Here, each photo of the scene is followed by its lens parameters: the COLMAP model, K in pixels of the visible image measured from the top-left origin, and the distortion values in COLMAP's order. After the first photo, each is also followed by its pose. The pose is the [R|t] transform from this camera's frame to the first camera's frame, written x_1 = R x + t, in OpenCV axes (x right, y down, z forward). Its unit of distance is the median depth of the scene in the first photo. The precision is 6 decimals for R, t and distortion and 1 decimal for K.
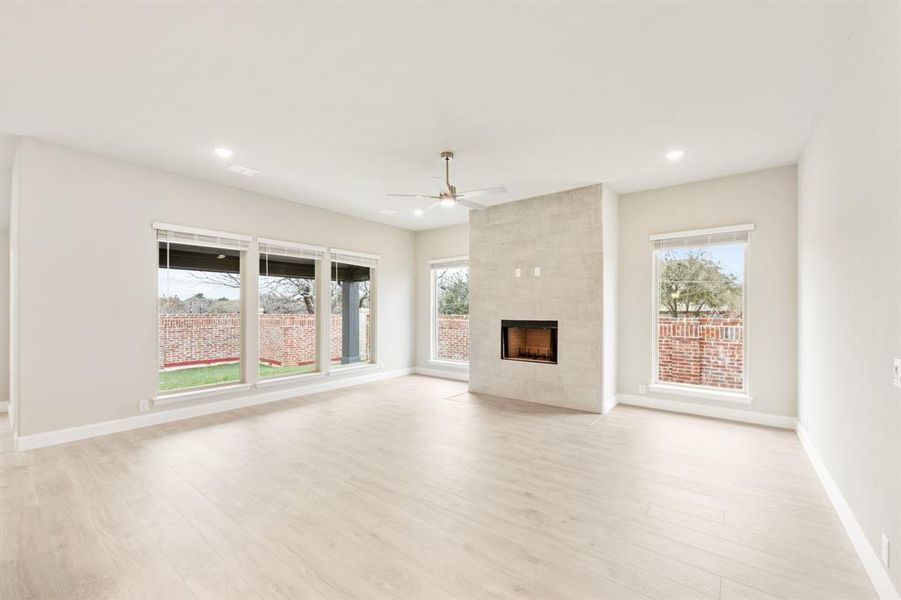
lens RADIAL K [[364.6, 0, 454.5], [0, 364.6, 310.8], [0, 0, 1]] dist [0.000954, 0.000516]
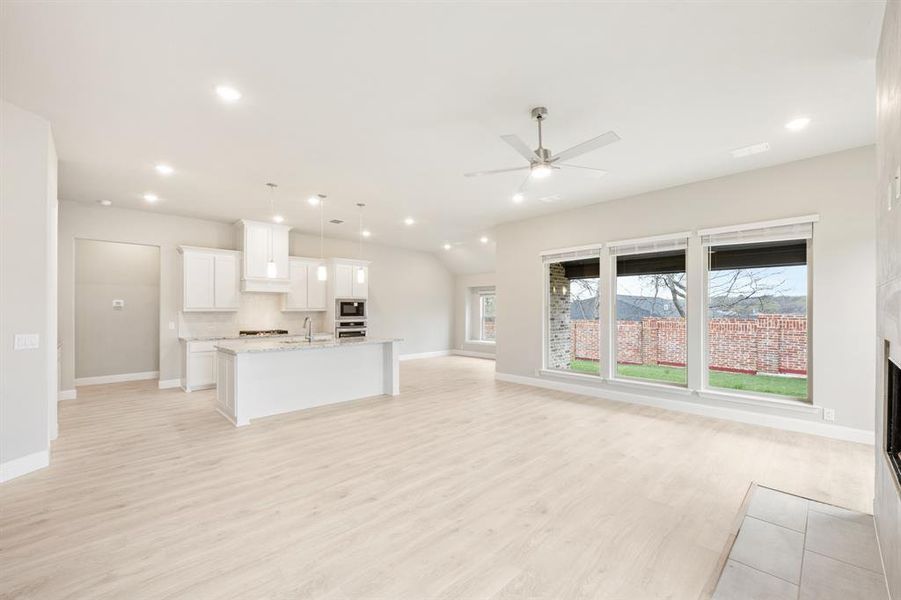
lens RADIAL K [[364.6, 0, 447.5], [0, 364.6, 308.5], [0, 0, 1]] dist [0.000954, 0.000516]
pose [[-0.156025, -0.004182, -0.987744, 0.539106], [-0.003295, 0.999988, -0.003714, -0.001734], [0.987748, 0.002675, -0.156037, 0.641931]]
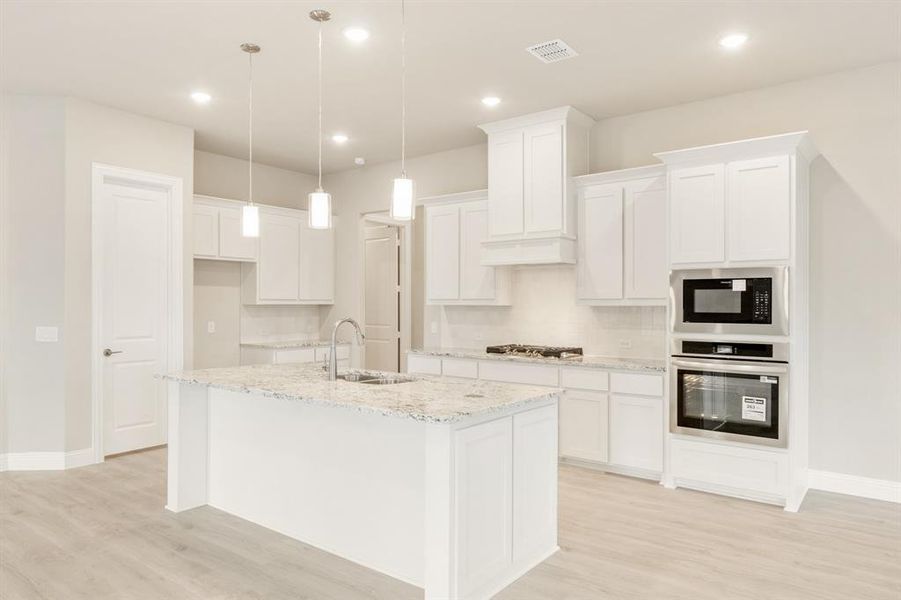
lens RADIAL K [[587.2, 0, 436.2], [0, 587.2, 308.7], [0, 0, 1]] dist [0.002871, -0.001876]
pose [[-0.999956, -0.003508, 0.008646, -0.463864], [-0.003393, 0.999907, 0.013208, -0.002187], [-0.008692, 0.013178, -0.999875, 0.776547]]
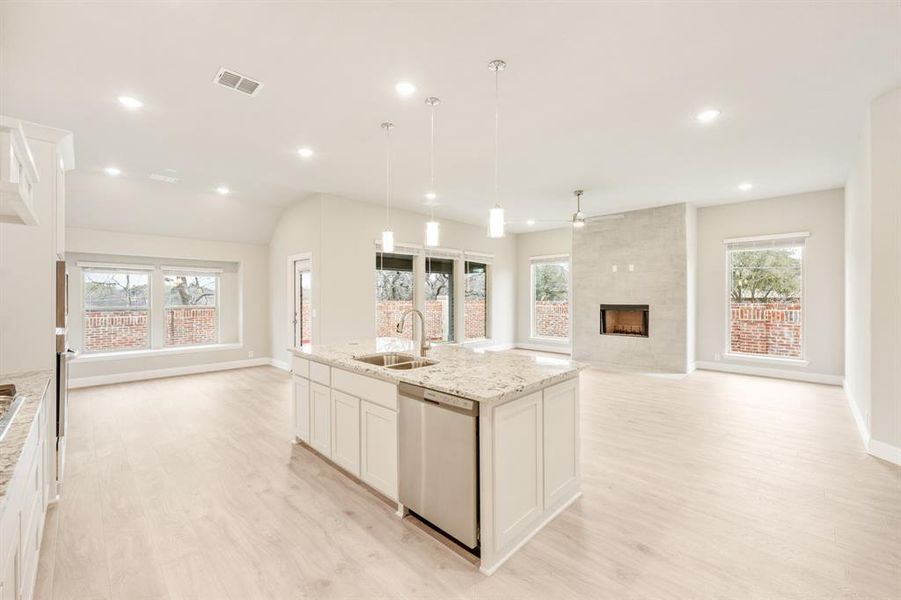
lens RADIAL K [[364.6, 0, 453.8], [0, 364.6, 298.0], [0, 0, 1]] dist [0.000954, 0.000516]
pose [[0.993087, -0.001502, -0.117374, -0.241623], [0.001488, 0.999999, -0.000210, 0.001788], [0.117374, 0.000034, 0.993088, -0.367610]]
